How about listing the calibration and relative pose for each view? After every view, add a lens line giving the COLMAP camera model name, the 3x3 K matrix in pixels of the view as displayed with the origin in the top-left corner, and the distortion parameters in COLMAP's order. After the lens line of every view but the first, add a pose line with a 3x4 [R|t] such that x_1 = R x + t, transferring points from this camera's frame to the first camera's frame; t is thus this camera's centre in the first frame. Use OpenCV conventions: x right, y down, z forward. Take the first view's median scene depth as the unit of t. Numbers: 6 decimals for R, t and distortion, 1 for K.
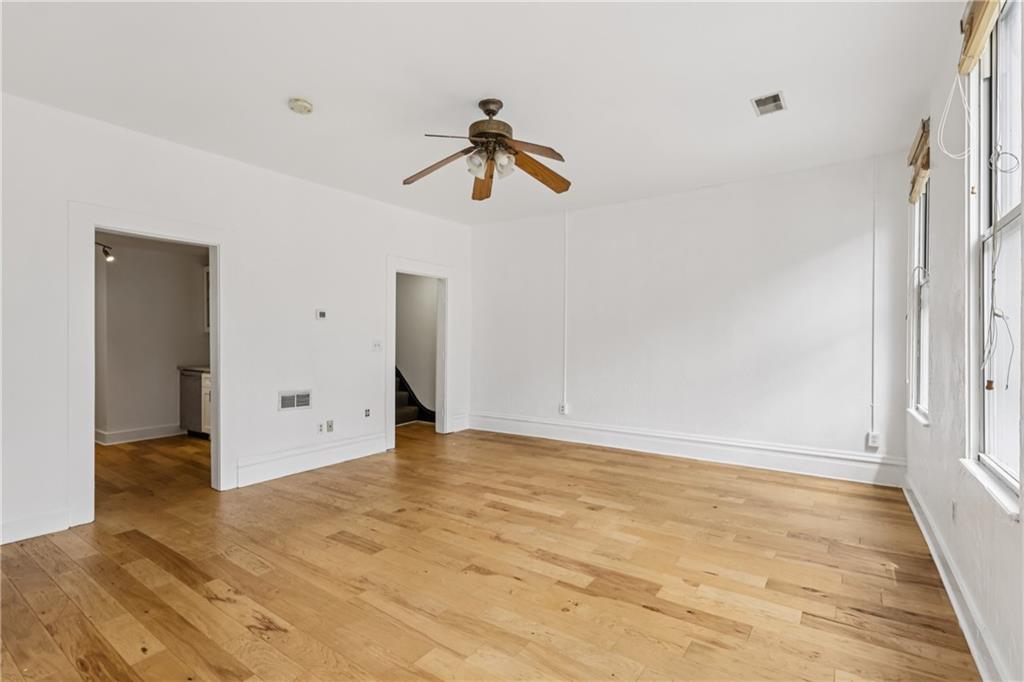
lens RADIAL K [[483.9, 0, 512.0], [0, 483.9, 341.0], [0, 0, 1]] dist [0.010142, -0.000388]
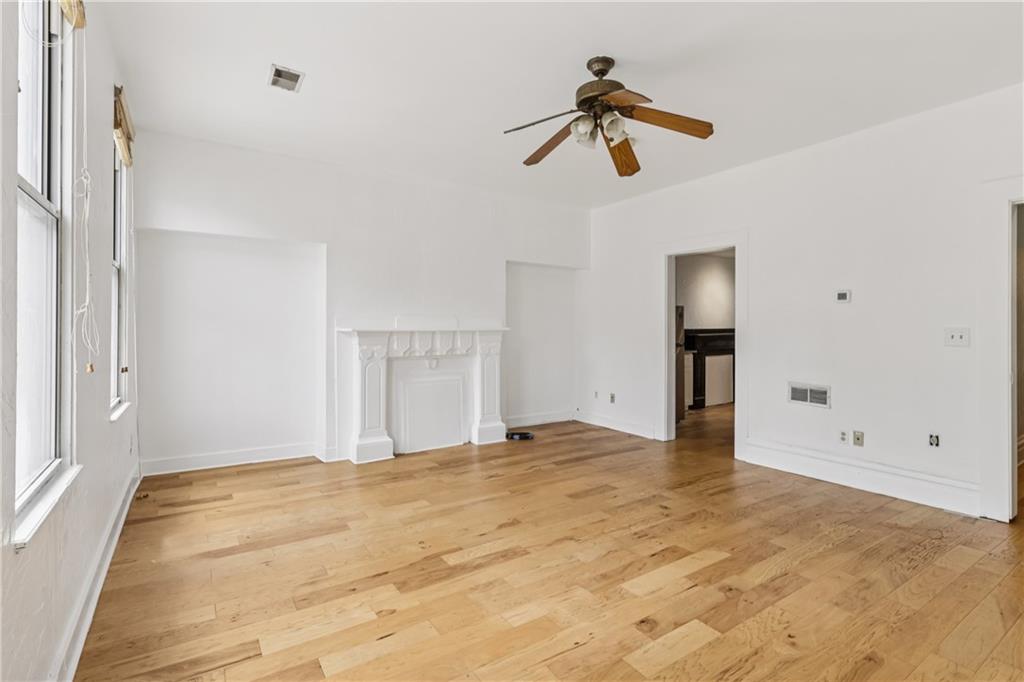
lens RADIAL K [[483.4, 0, 516.0], [0, 483.4, 325.9], [0, 0, 1]] dist [0.003354, 0.000748]
pose [[-0.349588, 0.000685, -0.936903, 0.839943], [-0.002422, 0.999996, 0.001635, -0.007896], [0.936900, 0.002841, -0.349585, 1.166130]]
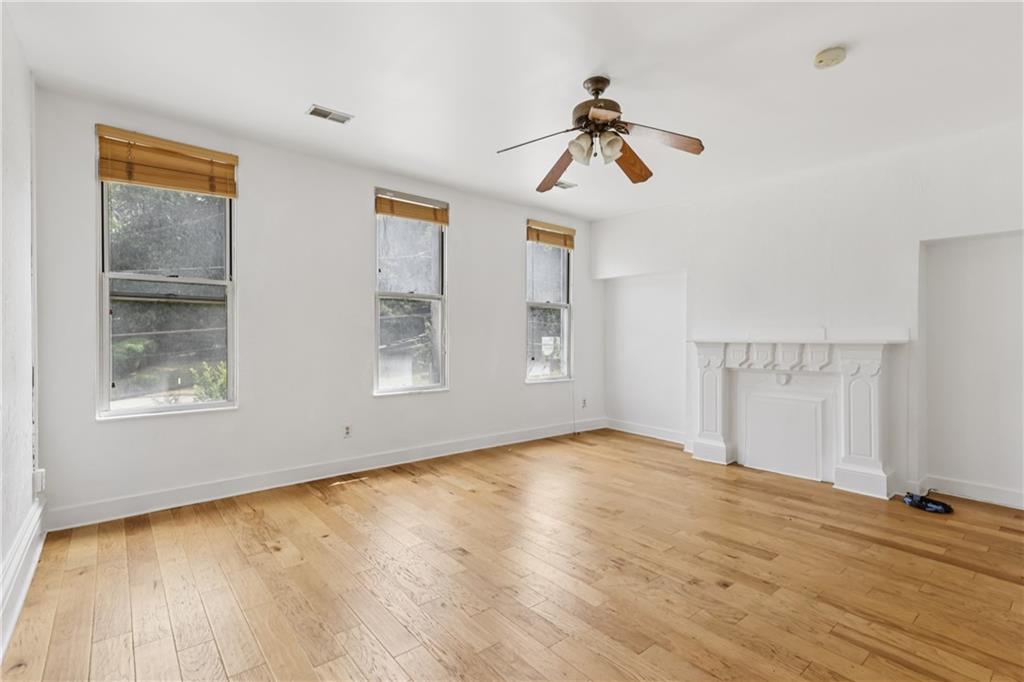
lens RADIAL K [[483.9, 0, 512.0], [0, 483.9, 341.0], [0, 0, 1]] dist [0.010142, -0.000388]
pose [[-0.969234, -0.002447, 0.246129, -0.115684], [0.001076, 0.999899, 0.014178, -0.014081], [-0.246139, 0.014007, -0.969133, 1.933272]]
